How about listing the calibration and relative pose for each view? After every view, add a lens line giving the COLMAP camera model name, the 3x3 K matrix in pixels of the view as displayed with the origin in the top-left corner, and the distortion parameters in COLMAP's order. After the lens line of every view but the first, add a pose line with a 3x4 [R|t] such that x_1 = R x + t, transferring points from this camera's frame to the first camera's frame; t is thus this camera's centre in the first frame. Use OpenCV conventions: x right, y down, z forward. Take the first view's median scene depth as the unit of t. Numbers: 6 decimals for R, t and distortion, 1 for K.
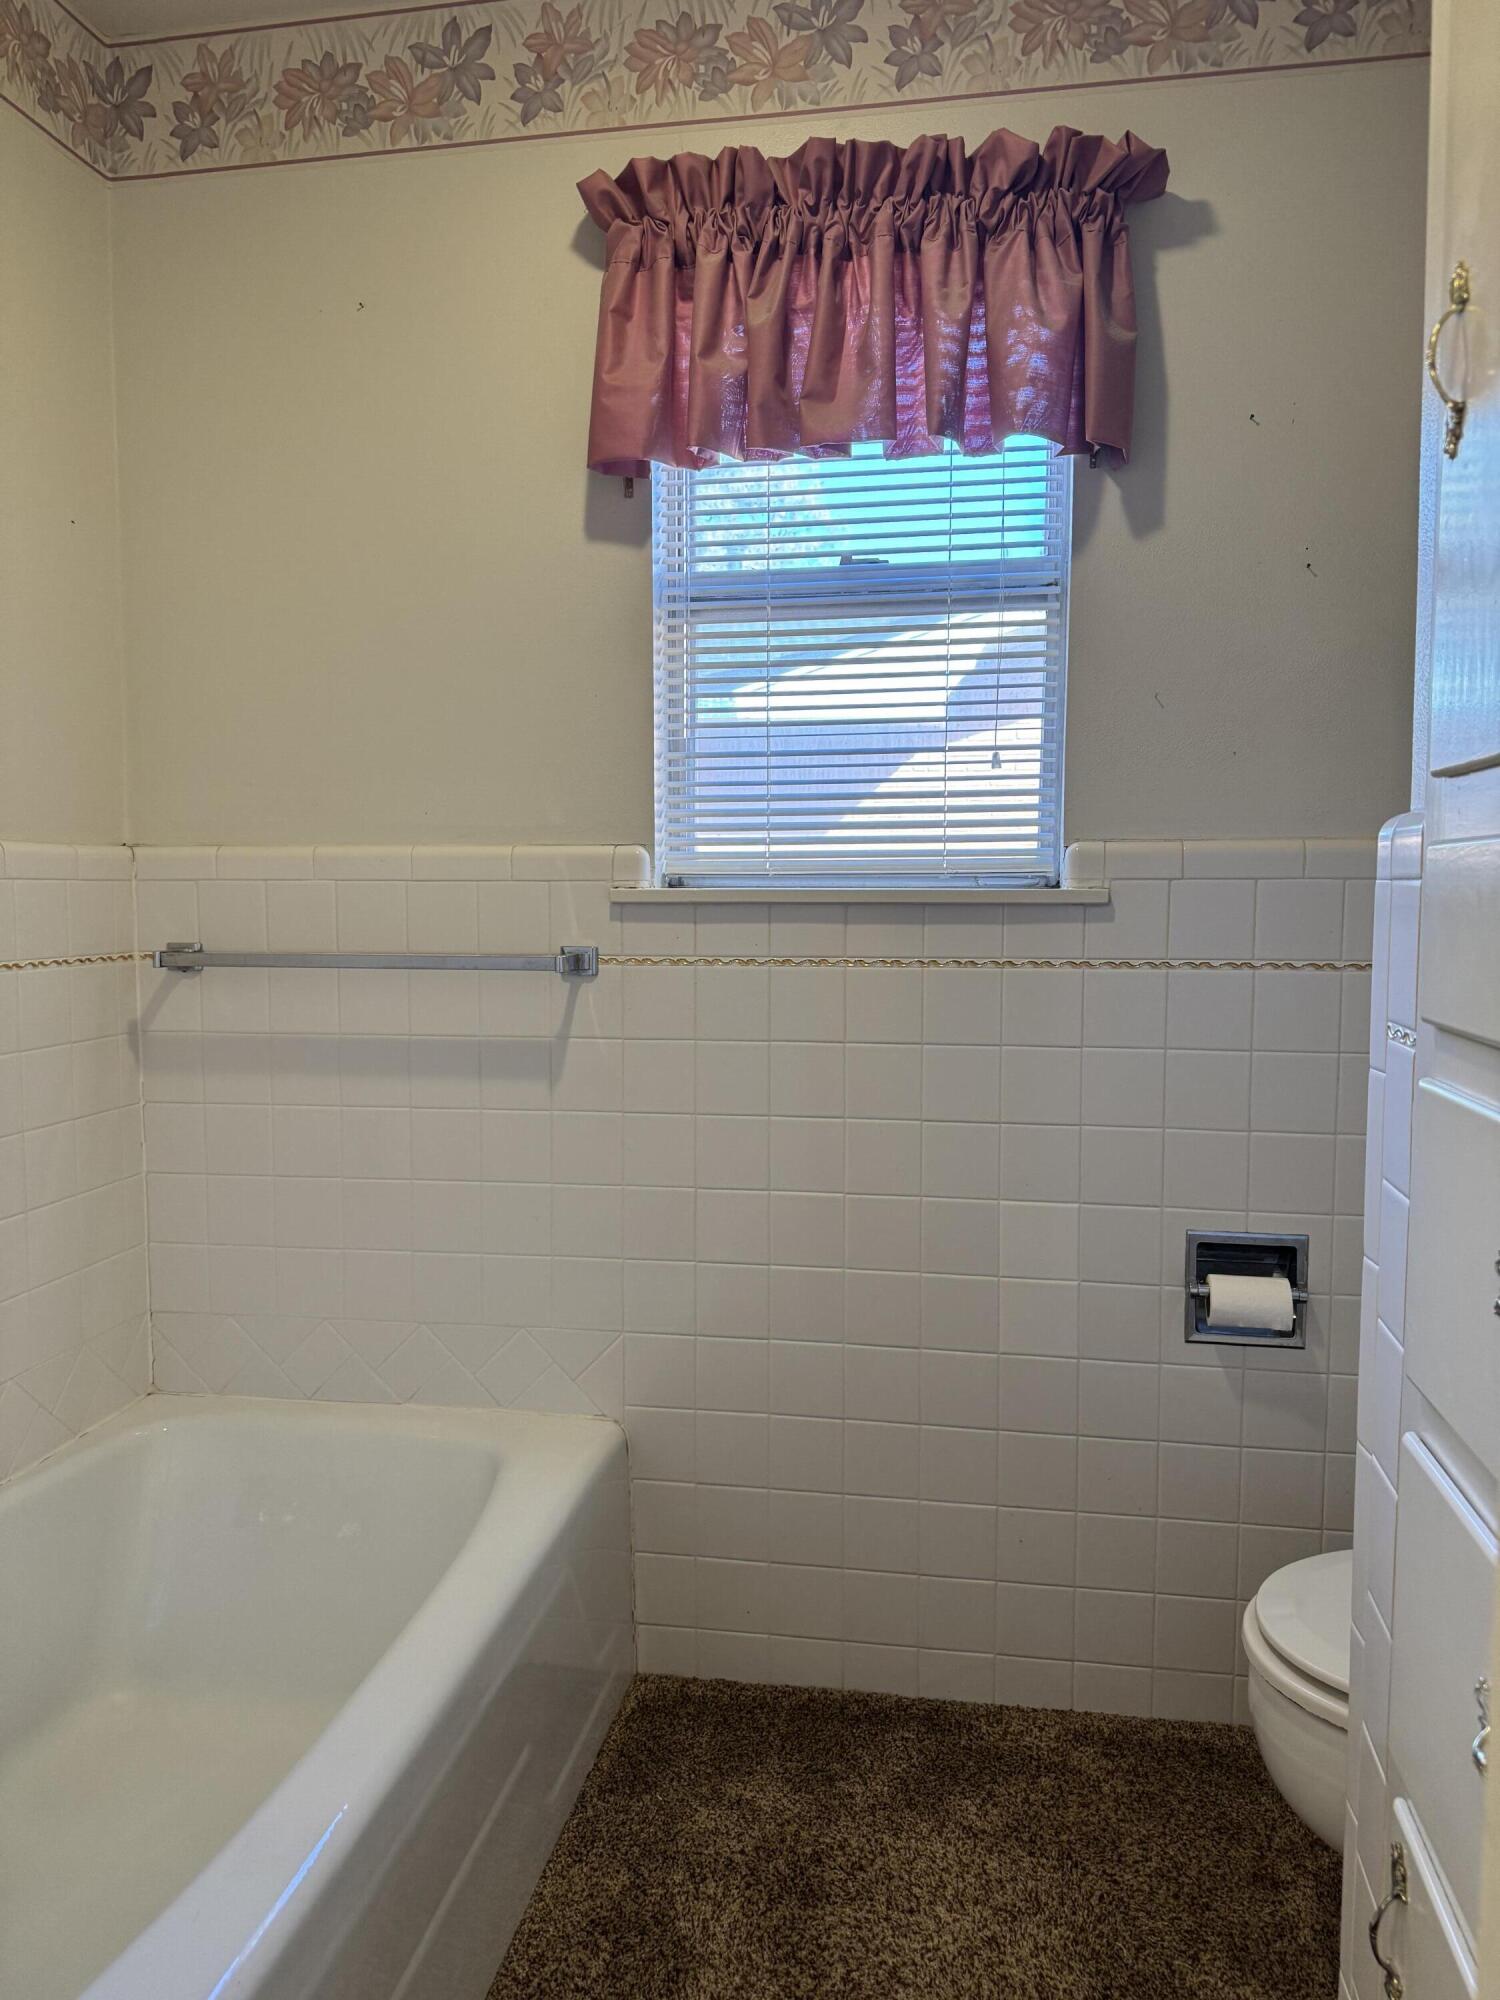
lens RADIAL K [[1403.8, 0, 751.3], [0, 1403.8, 1000.1], [0, 0, 1]] dist [0.052634, -0.009975]
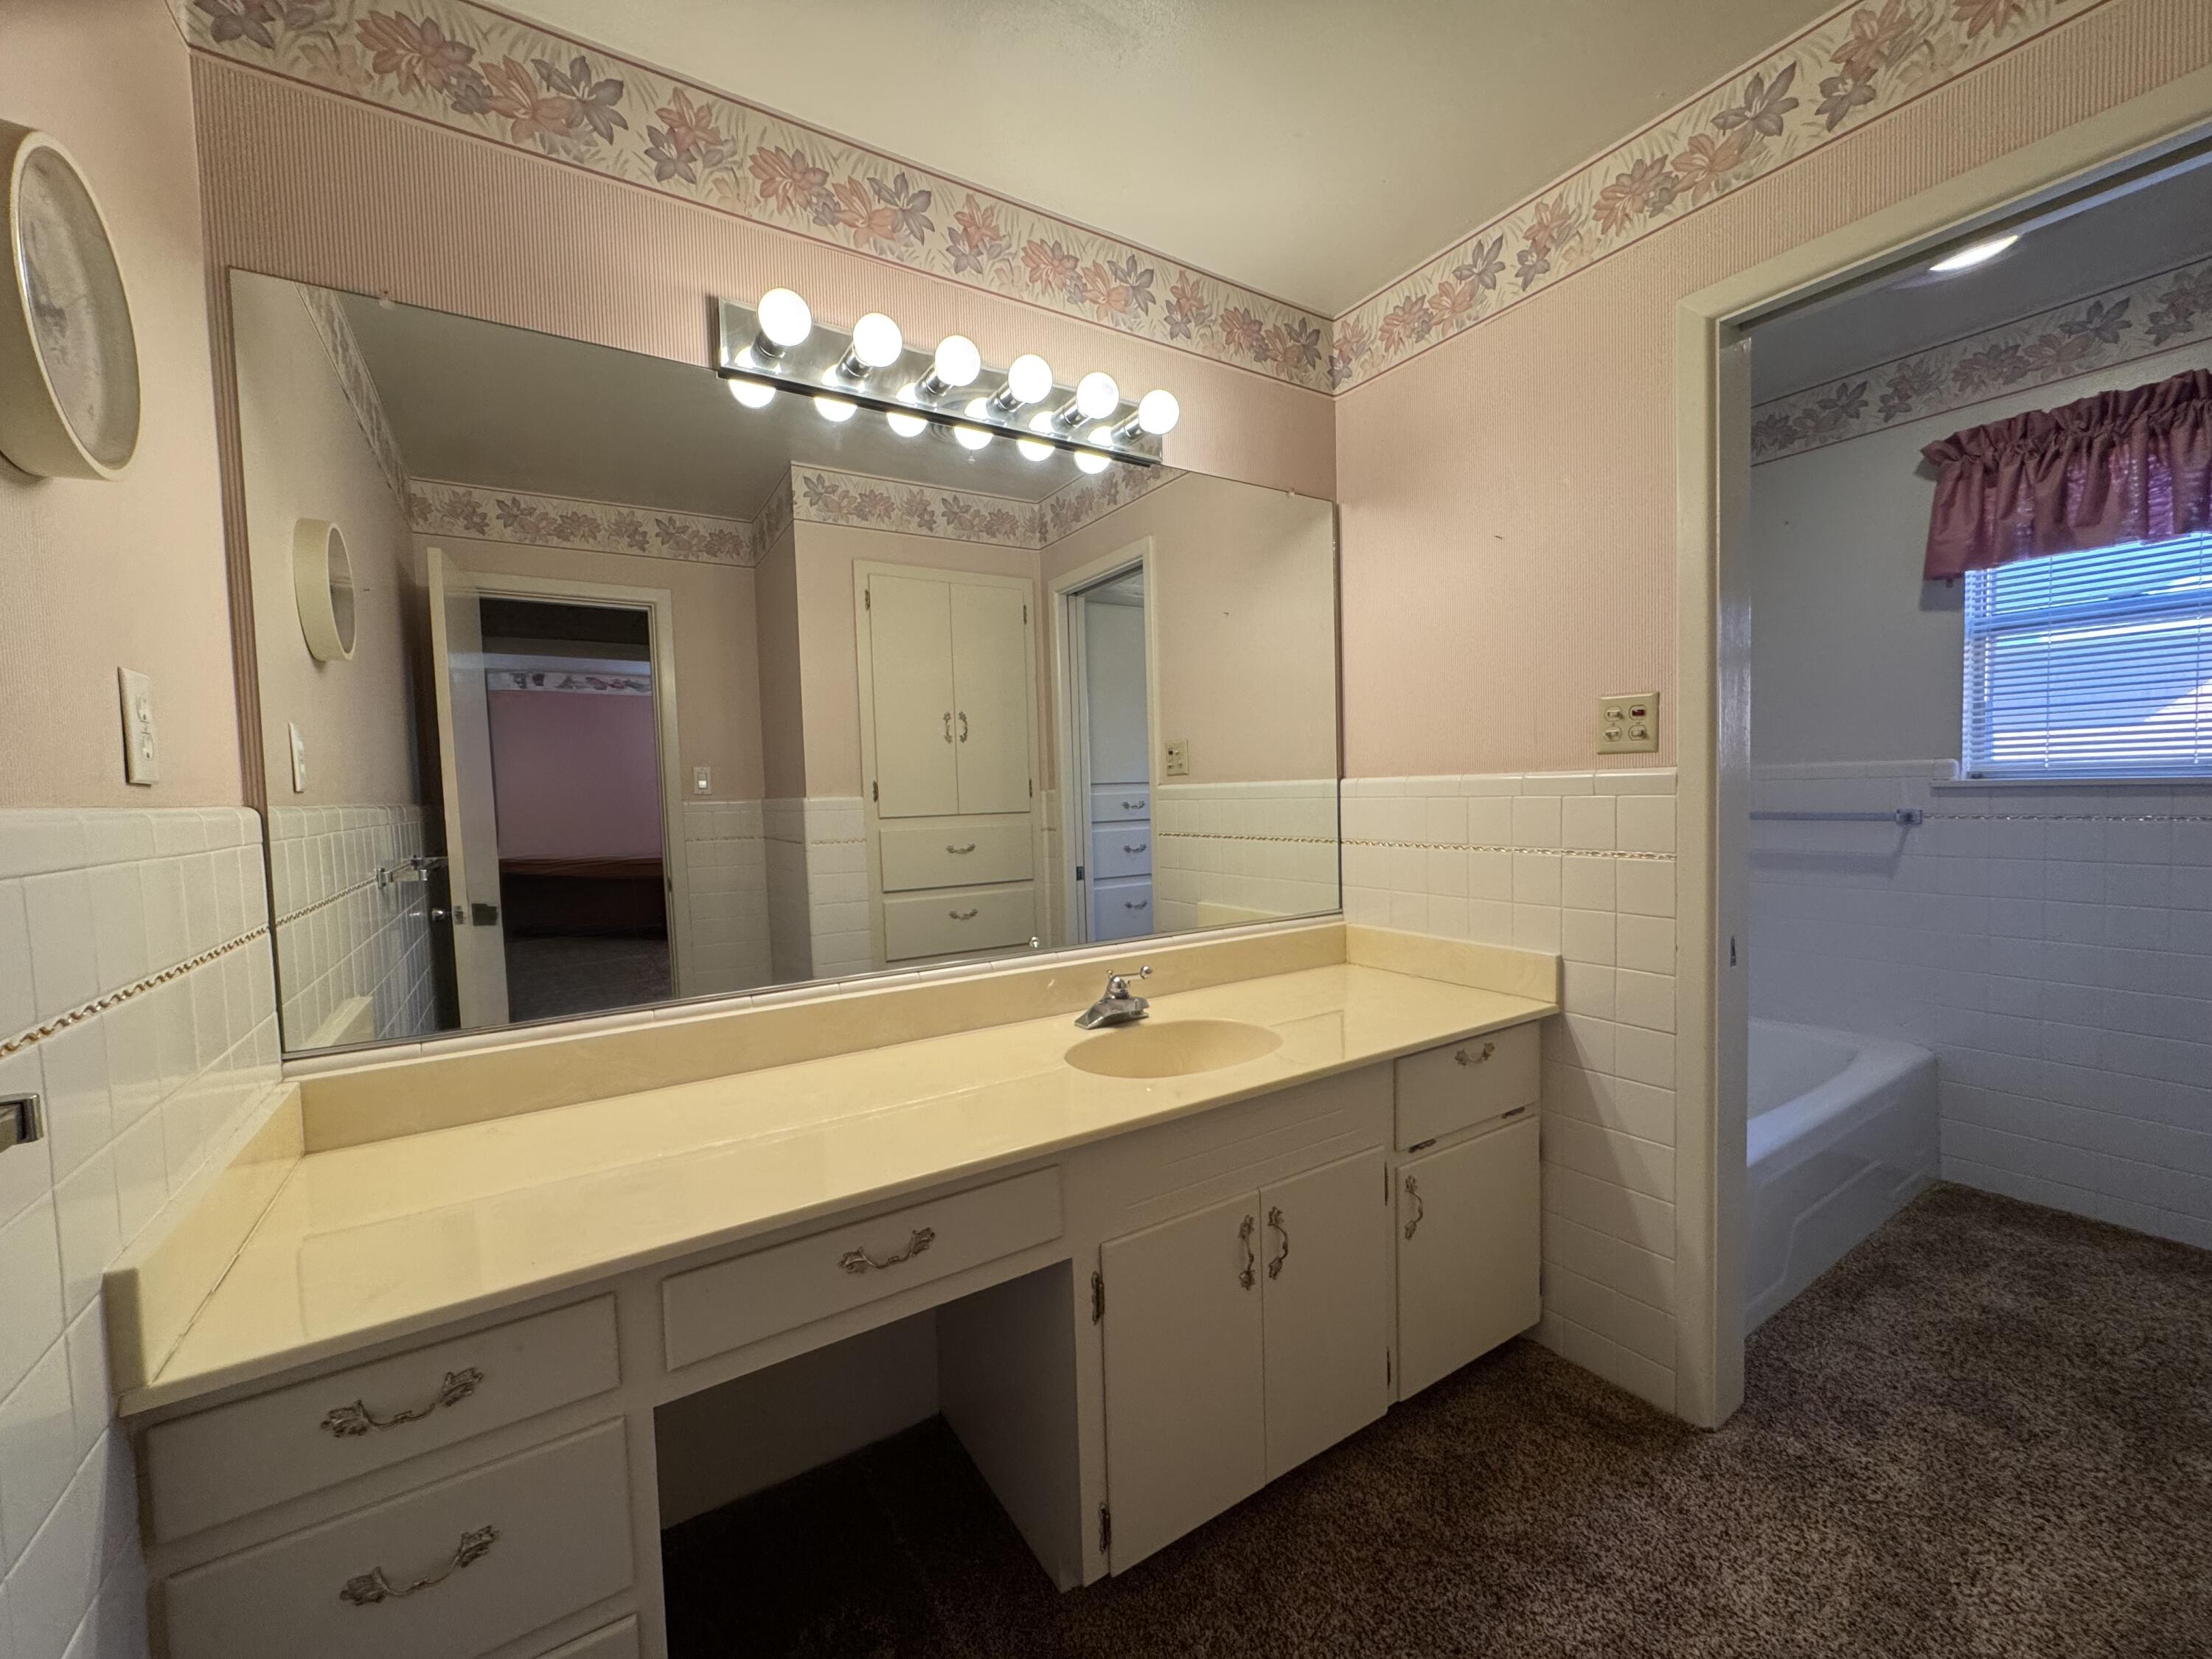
lens RADIAL K [[885.0, 0, 1102.1], [0, 885.0, 830.3], [0, 0, 1]] dist [-0.007784, 0.001526]
pose [[0.673558, 0.015598, -0.738970, 0.033028], [-0.027986, 0.999599, -0.004410, 0.032168], [0.738605, 0.023651, 0.673724, -0.767207]]
